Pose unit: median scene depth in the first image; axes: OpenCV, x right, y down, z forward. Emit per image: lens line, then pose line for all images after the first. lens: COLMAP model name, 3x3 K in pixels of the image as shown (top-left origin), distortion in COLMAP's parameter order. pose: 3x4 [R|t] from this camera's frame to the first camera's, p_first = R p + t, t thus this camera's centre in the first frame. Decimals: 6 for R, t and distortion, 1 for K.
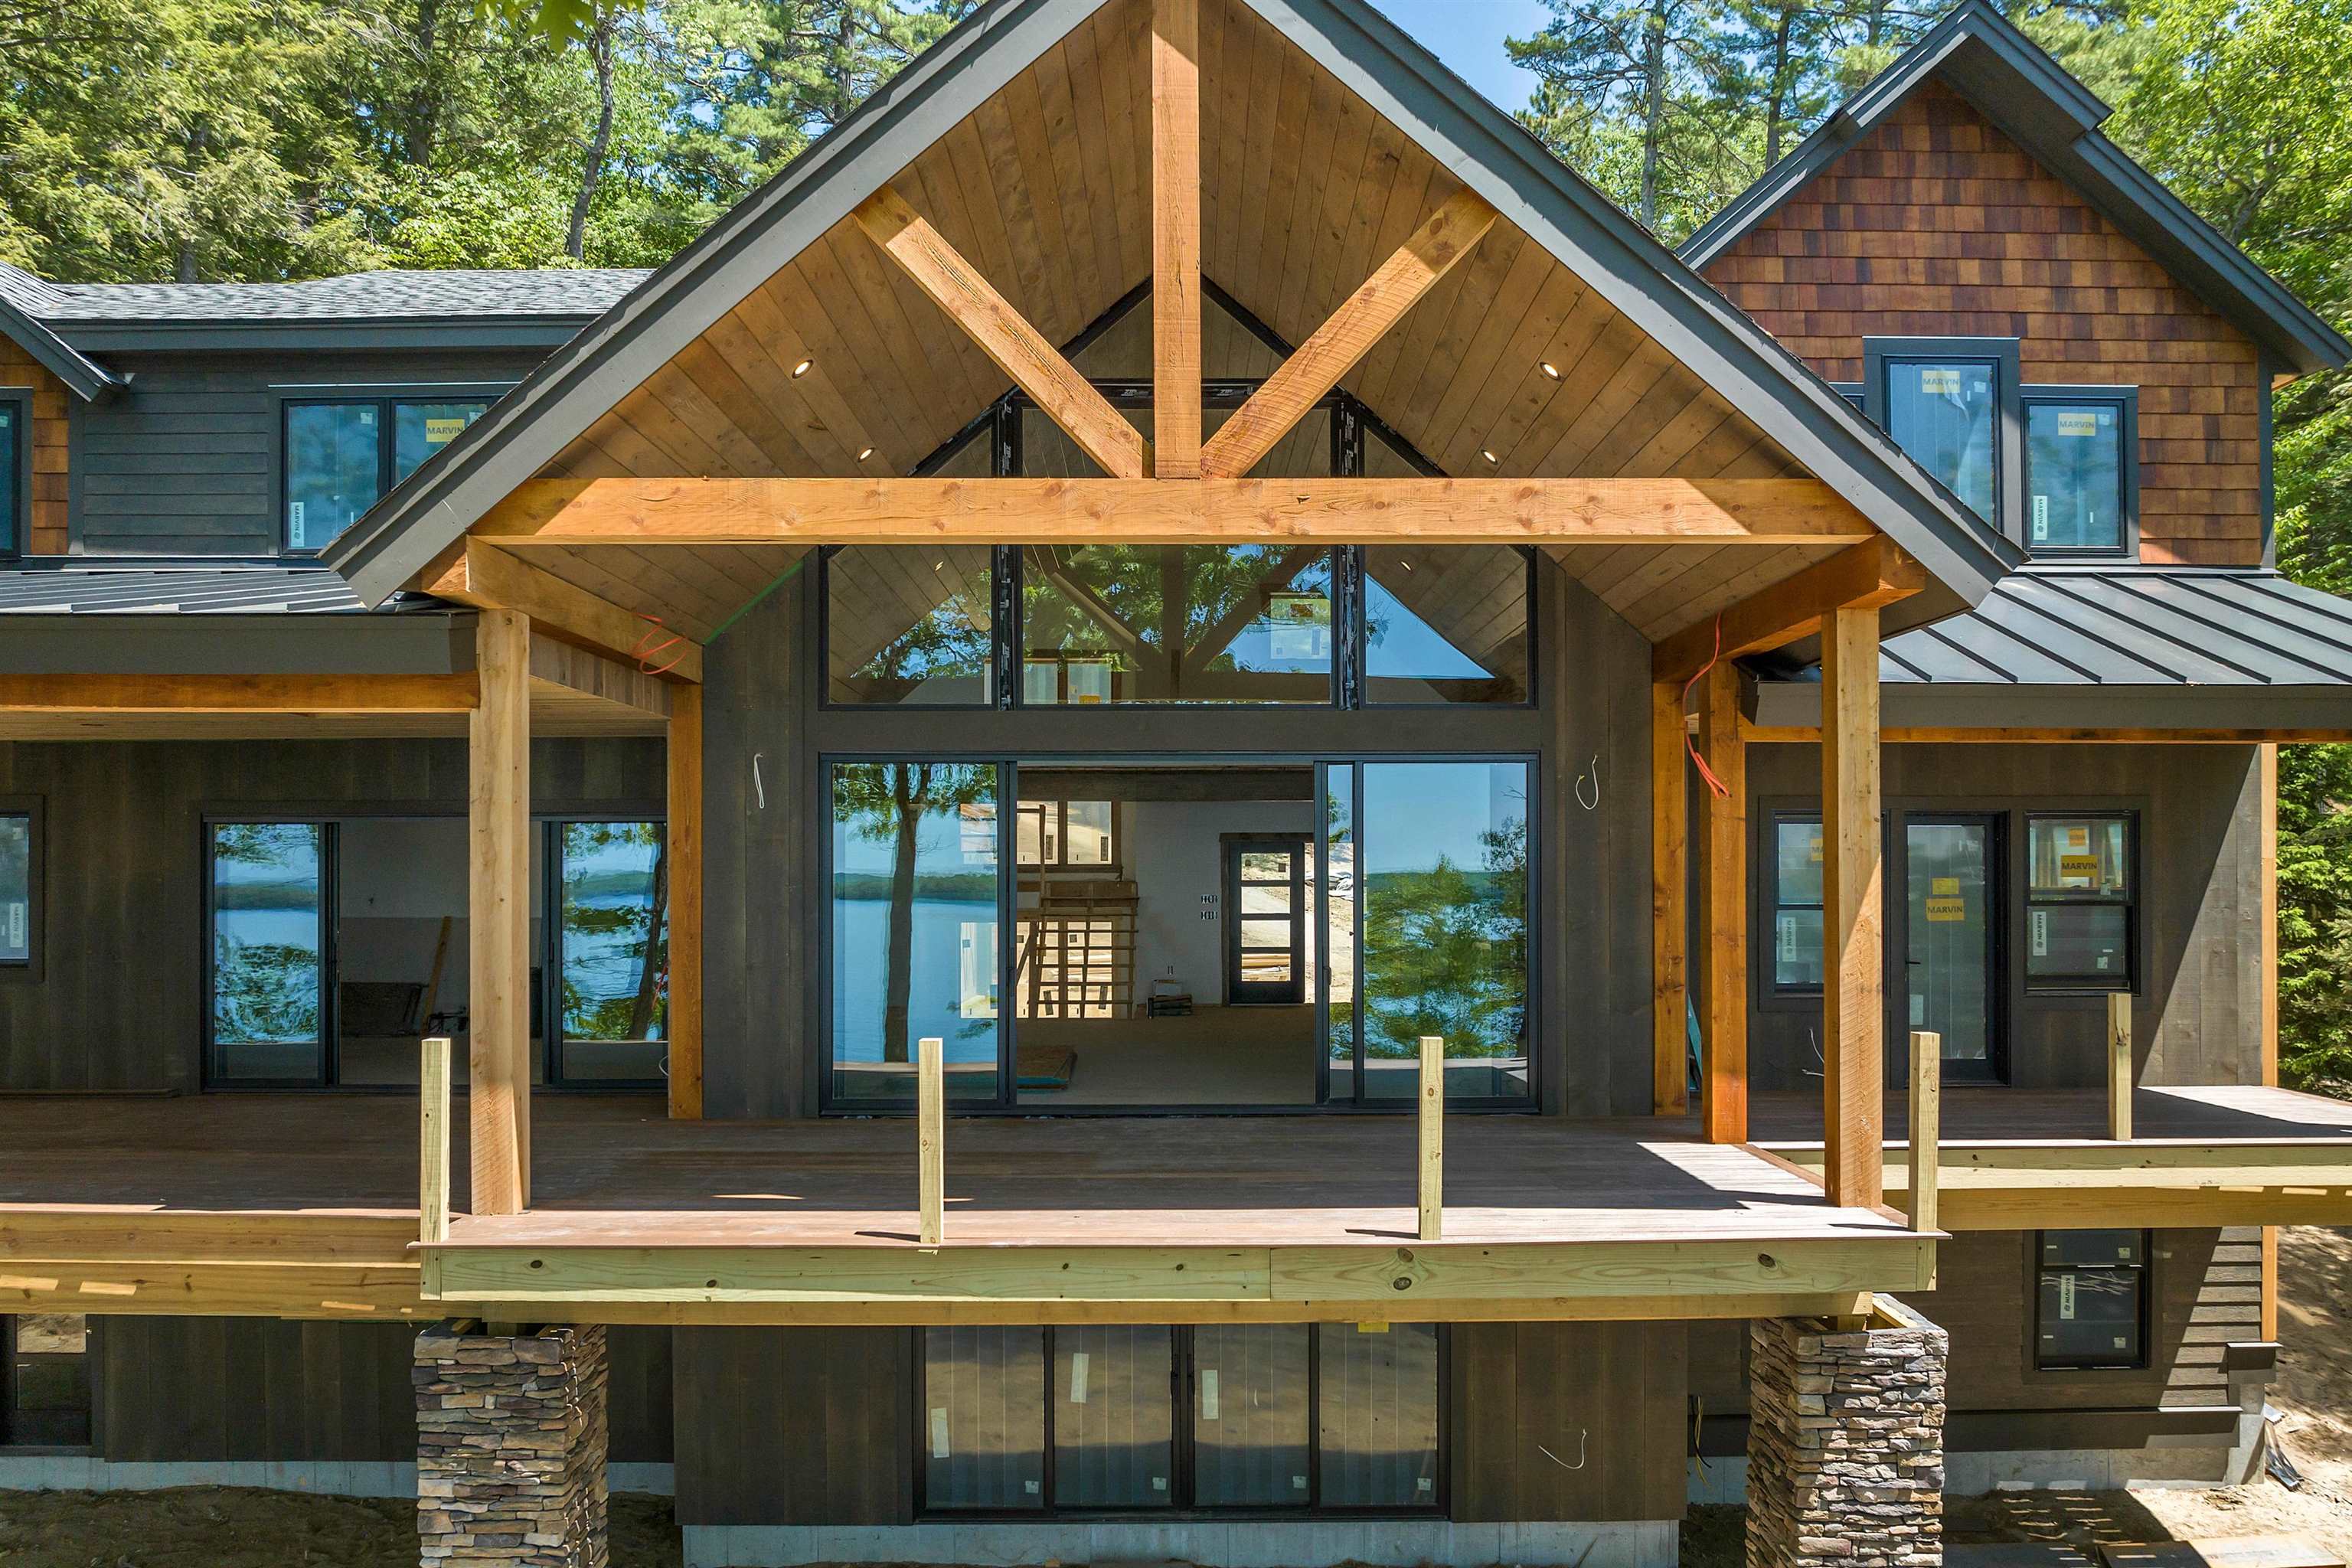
lens RADIAL K [[1644.7, 0, 1185.5], [0, 1644.7, 874.6], [0, 0, 1]] dist [-0.049501, 0.021472]
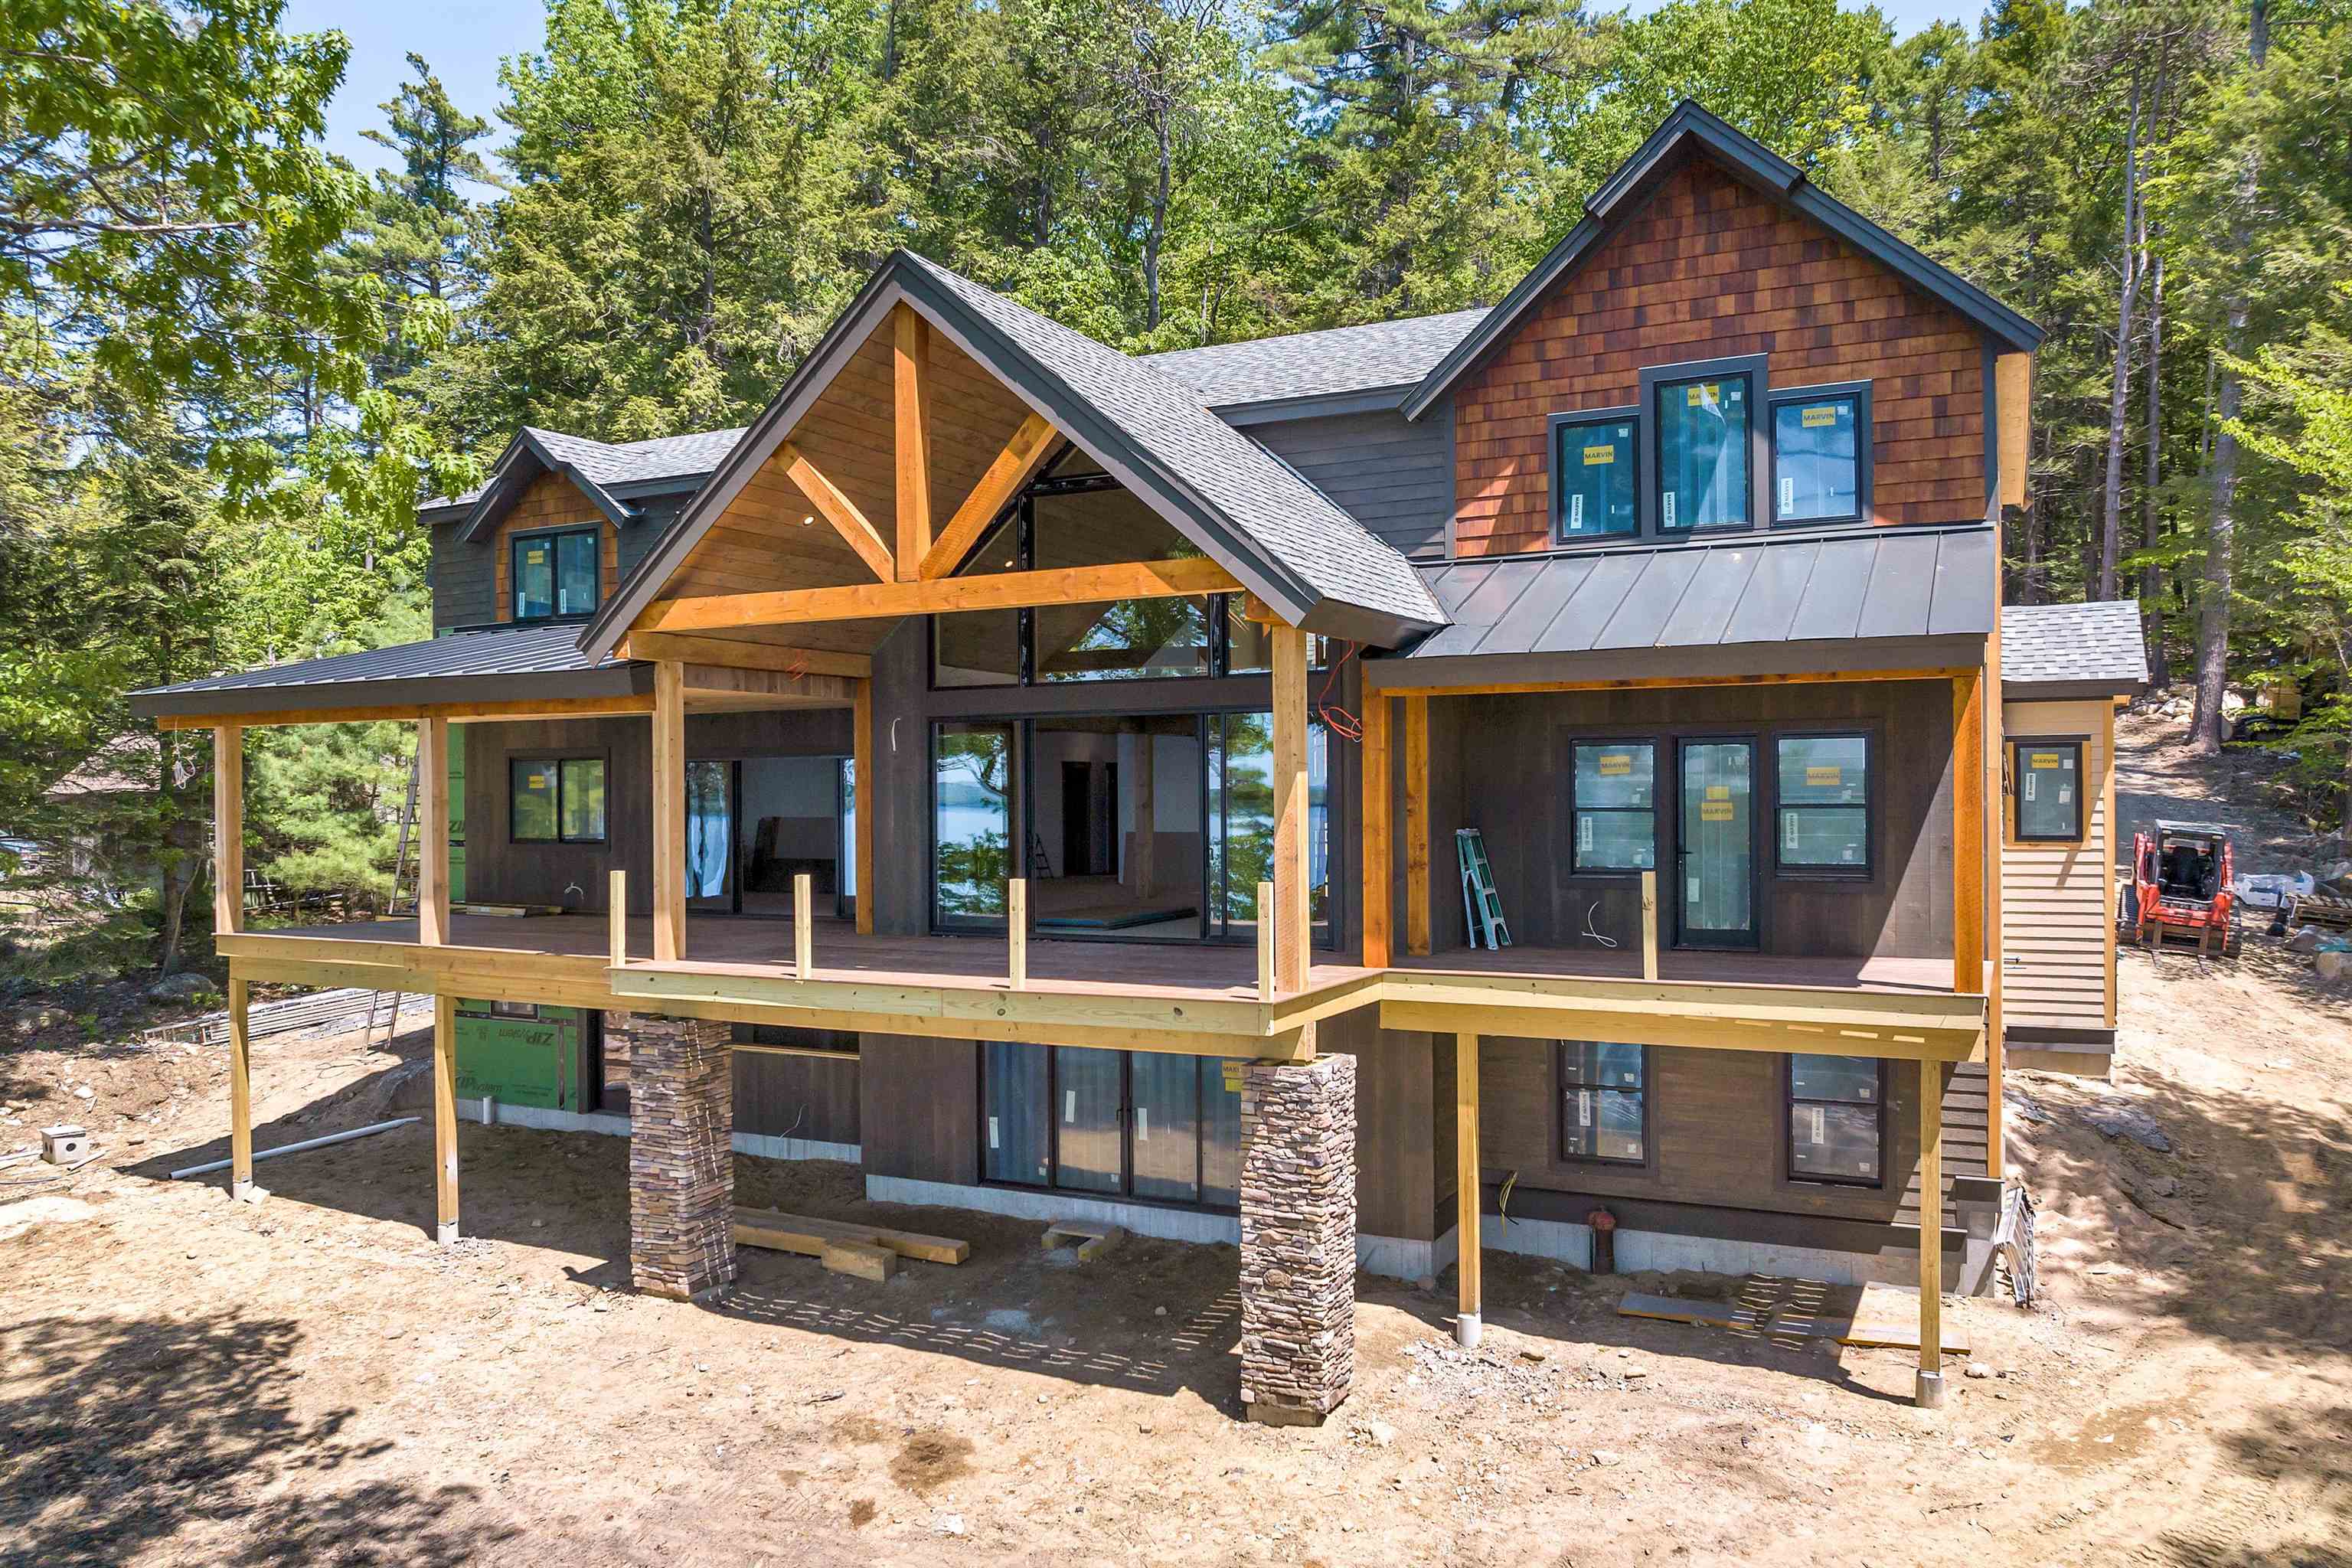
lens RADIAL K [[1653.5, 0, 1193.5], [0, 1653.5, 786.5], [0, 0, 1]] dist [-0.044463, 0.019909]
pose [[0.890373, -0.006768, -0.455182, 0.739429], [0.008172, 0.999966, 0.001116, -0.002807], [0.455159, -0.004713, 0.890398, -0.349770]]
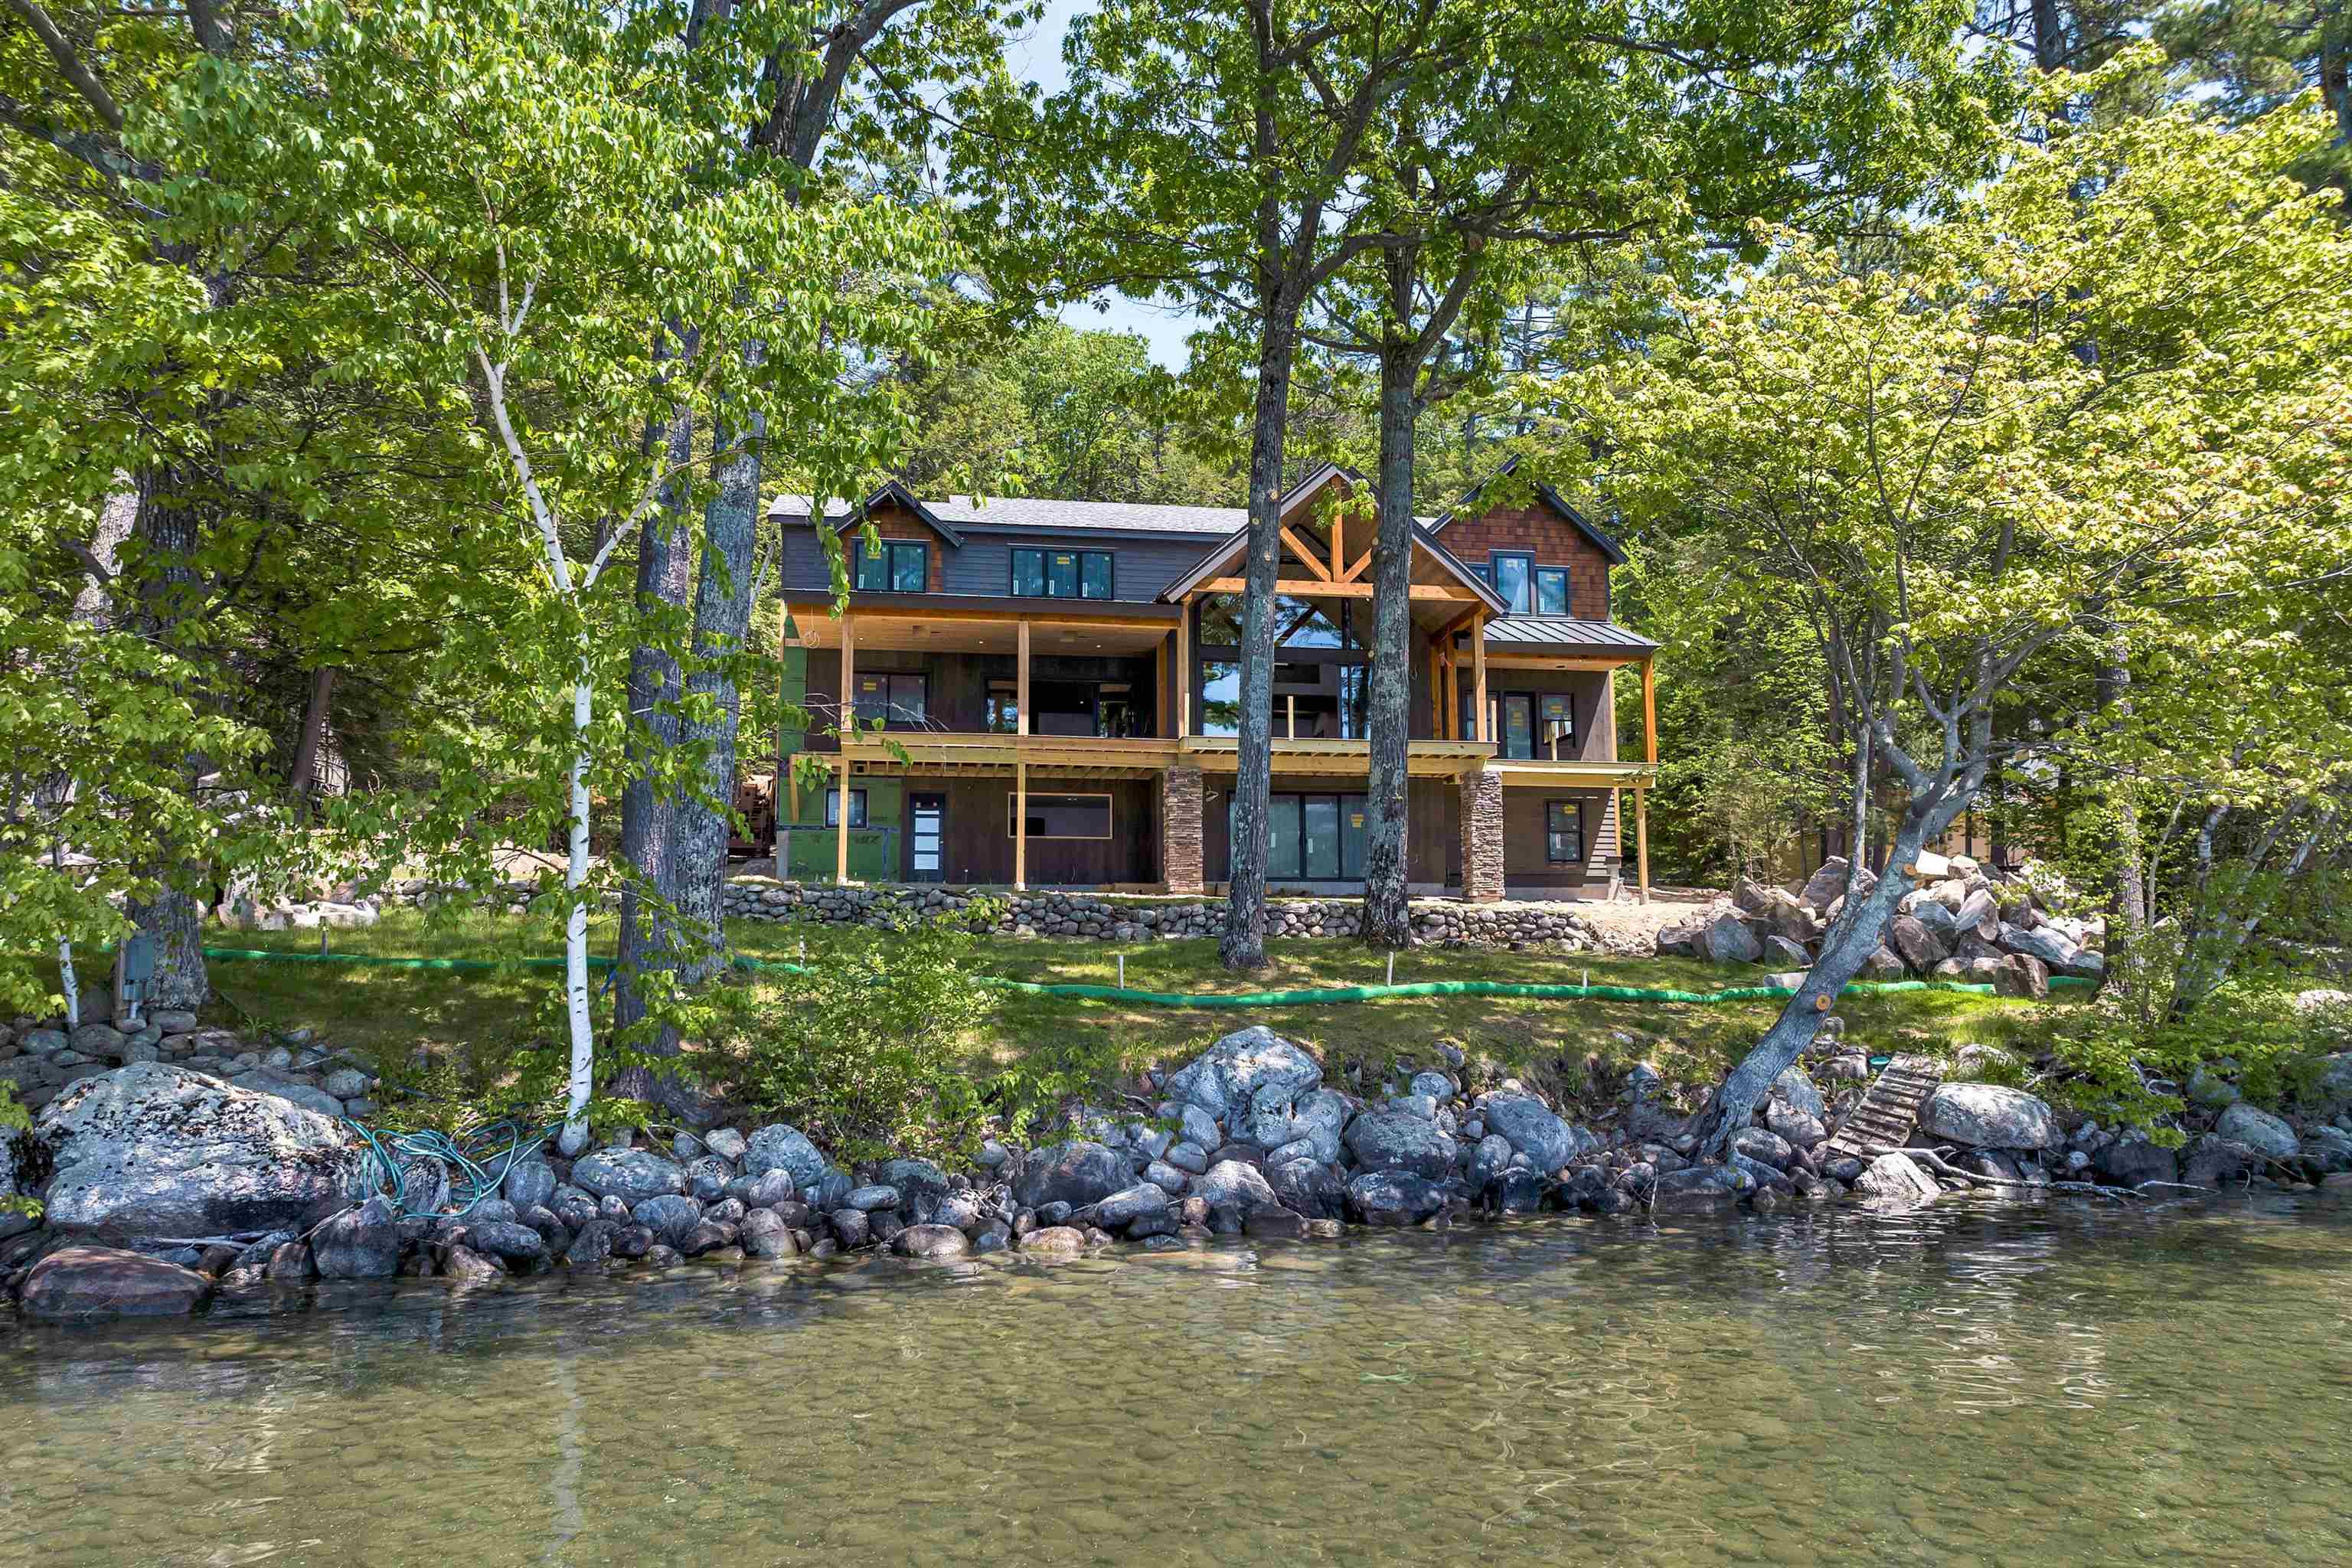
lens RADIAL K [[1620.5, 0, 1181.6], [0, 1620.5, 743.0], [0, 0, 1]] dist [0.007099, 0.005348]
pose [[0.987946, 0.023907, 0.152945, -0.743839], [-0.000528, 0.988517, -0.151107, 0.594758], [-0.154801, 0.149205, 0.976614, -2.211194]]
